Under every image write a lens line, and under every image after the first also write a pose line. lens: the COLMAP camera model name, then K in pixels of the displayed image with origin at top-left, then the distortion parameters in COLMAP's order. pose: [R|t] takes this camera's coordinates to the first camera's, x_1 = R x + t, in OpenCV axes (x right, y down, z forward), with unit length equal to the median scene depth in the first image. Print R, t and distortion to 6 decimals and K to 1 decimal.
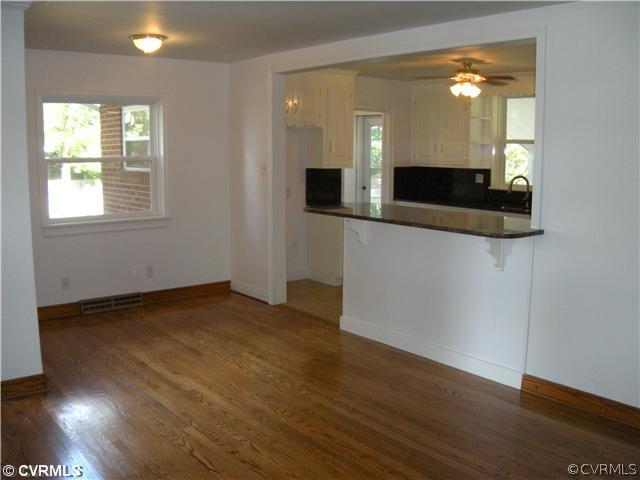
lens RADIAL K [[628.5, 0, 320.0], [0, 628.5, 240.0], [0, 0, 1]] dist [-0.258653, 0.282016]
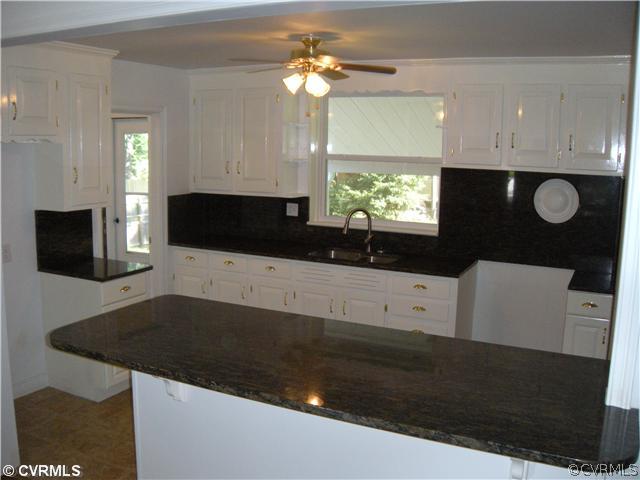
lens RADIAL K [[628.5, 0, 320.0], [0, 628.5, 240.0], [0, 0, 1]] dist [-0.258653, 0.282016]
pose [[0.906359, -0.051960, 0.419301, -0.017475], [0.049189, 0.998637, 0.017424, -0.080018], [-0.419635, 0.004832, 0.907680, 0.350721]]
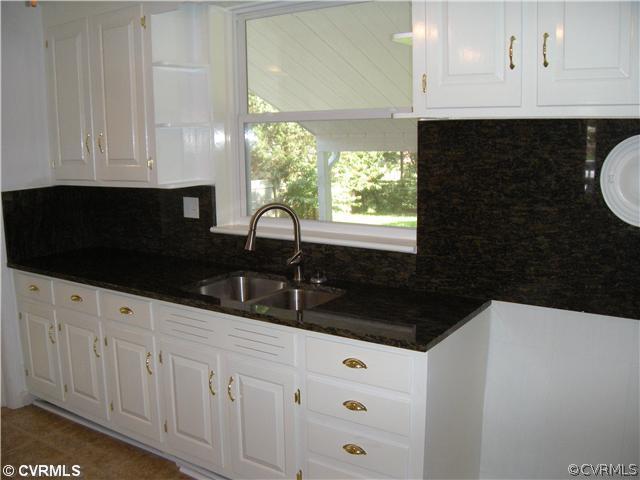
lens RADIAL K [[628.5, 0, 320.0], [0, 628.5, 240.0], [0, 0, 1]] dist [-0.258653, 0.282016]
pose [[0.949483, -0.063328, 0.307363, 0.219853], [0.061342, 0.997986, 0.016129, -0.082746], [-0.307766, 0.003540, 0.951456, 0.585744]]
